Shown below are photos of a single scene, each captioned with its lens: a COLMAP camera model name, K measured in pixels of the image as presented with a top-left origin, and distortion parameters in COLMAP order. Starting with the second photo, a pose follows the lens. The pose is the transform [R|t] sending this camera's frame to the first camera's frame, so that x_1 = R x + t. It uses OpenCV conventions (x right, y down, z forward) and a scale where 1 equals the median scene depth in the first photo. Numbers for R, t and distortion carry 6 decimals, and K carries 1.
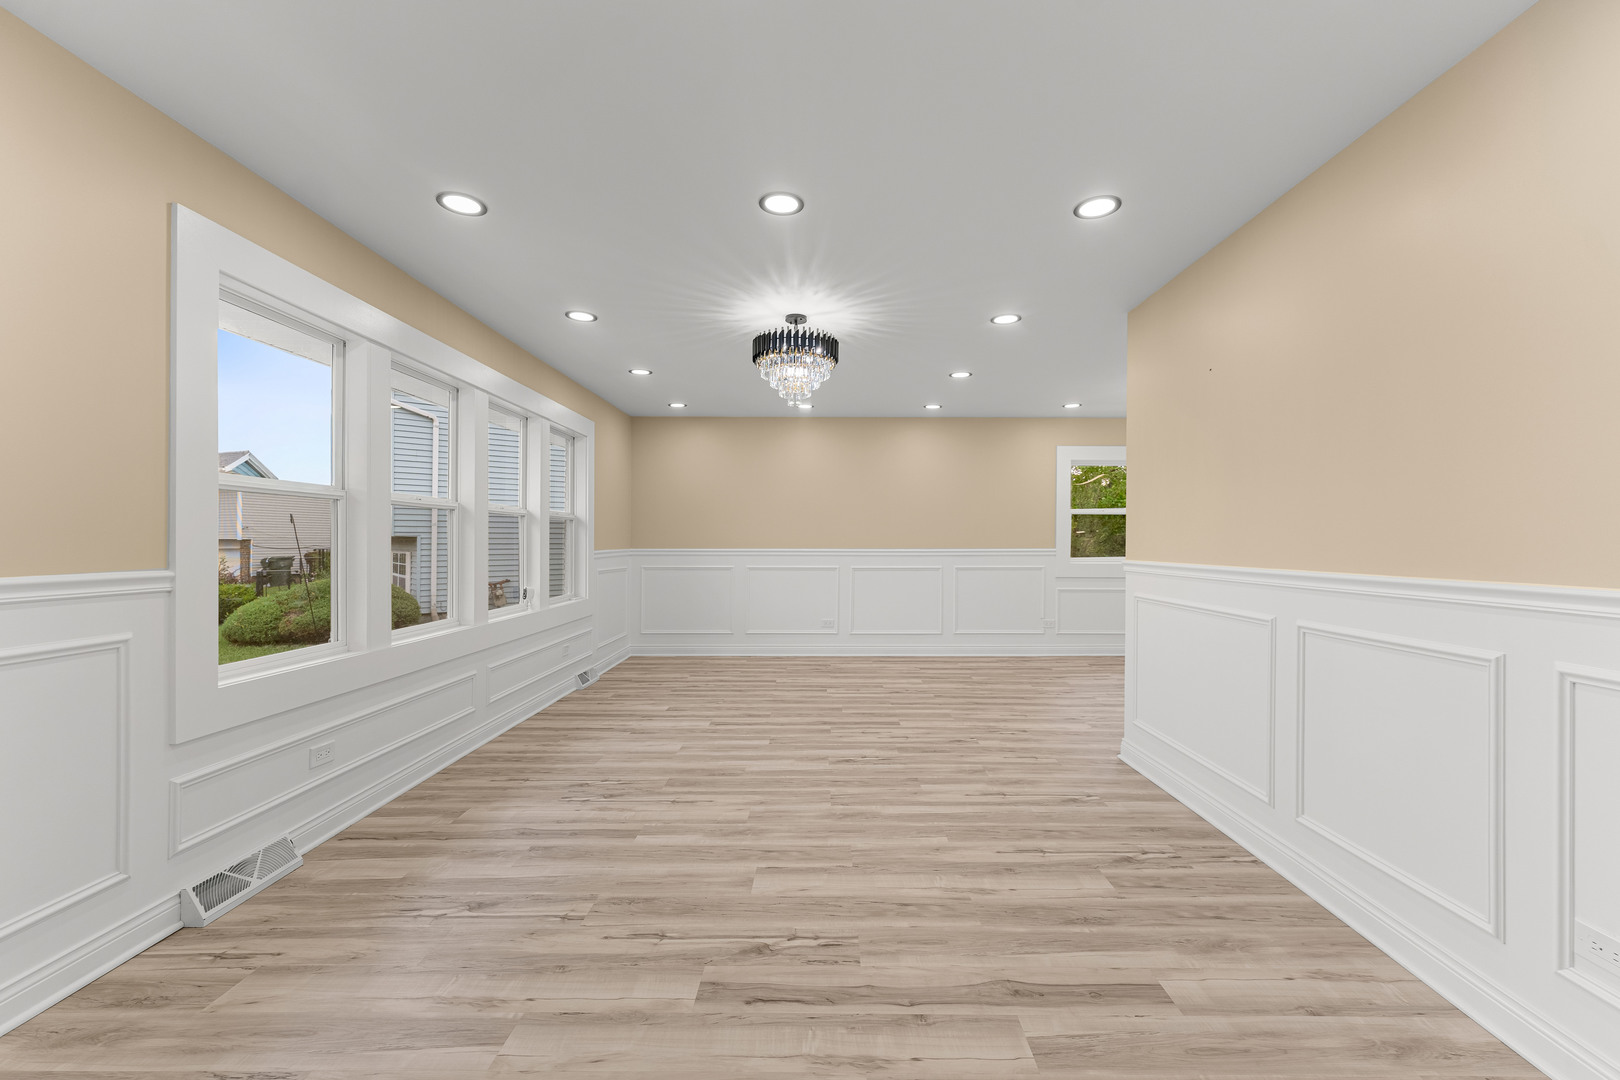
lens RADIAL K [[666.9, 0, 827.7], [0, 666.9, 542.7], [0, 0, 1]] dist [0.000392, -0.000179]
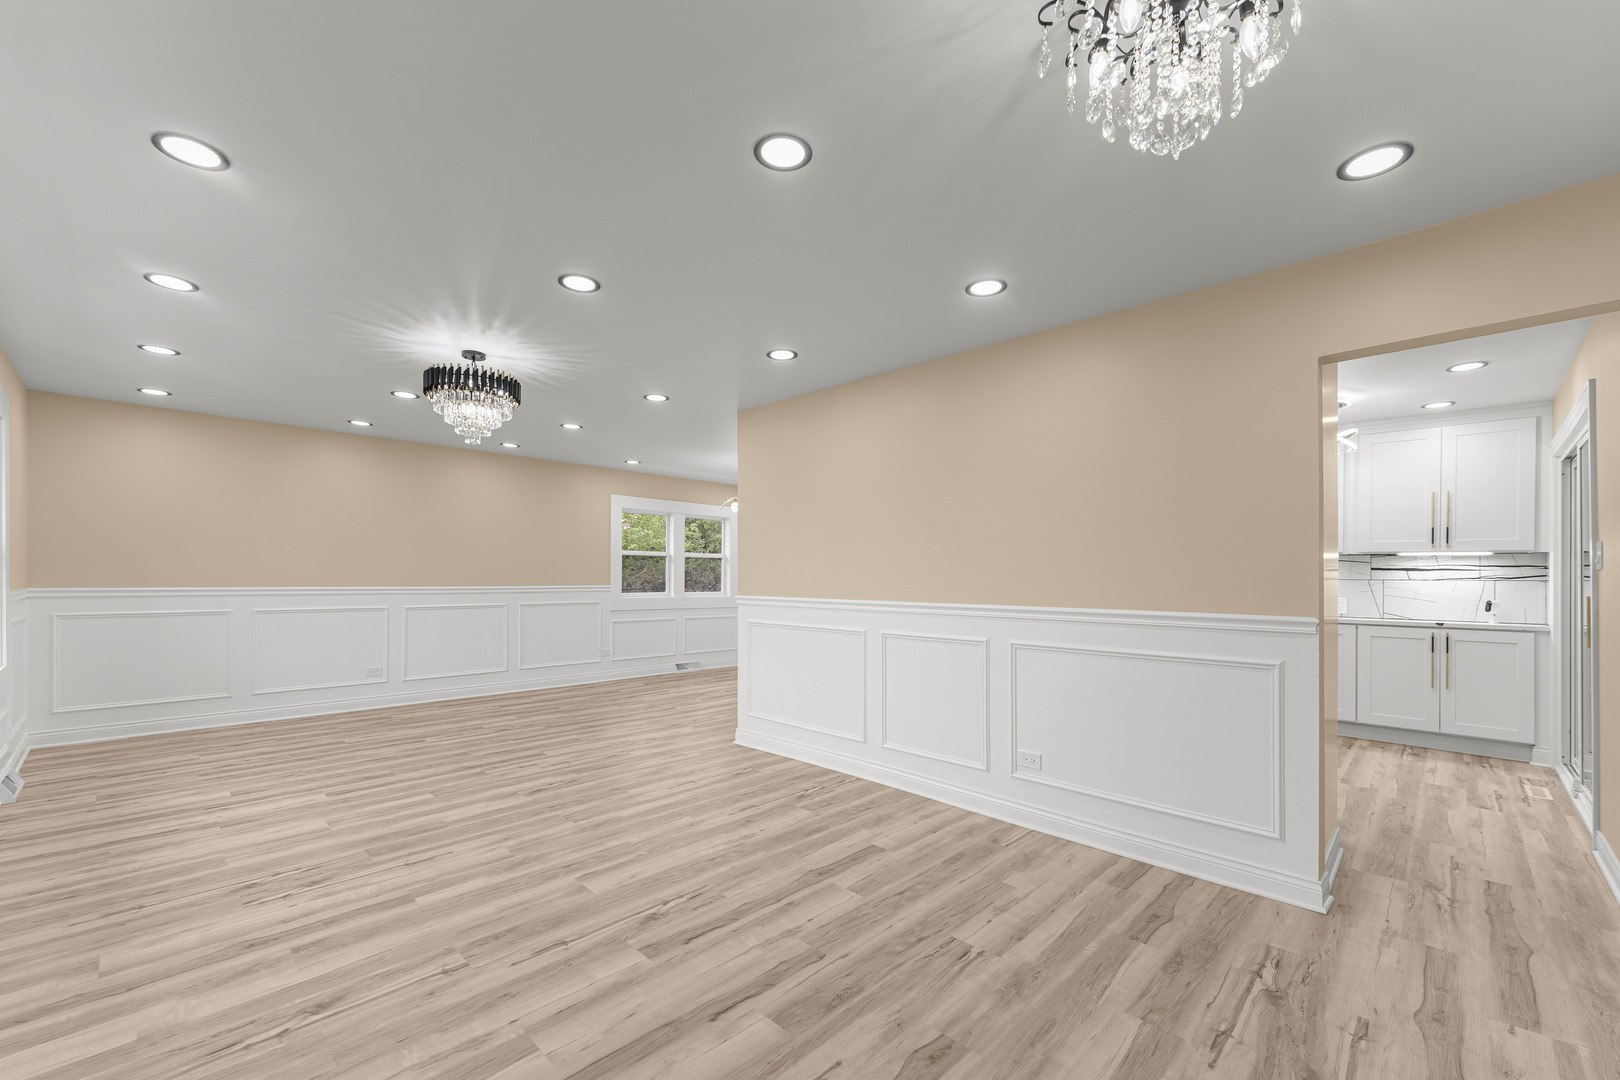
lens RADIAL K [[659.7, 0, 806.9], [0, 659.7, 574.7], [0, 0, 1]] dist [-0.000137, -0.000266]
pose [[0.701583, 0.006725, 0.712556, -0.470588], [-0.005235, 0.999977, -0.004283, -0.013121], [-0.712568, -0.000725, 0.701602, -0.037506]]
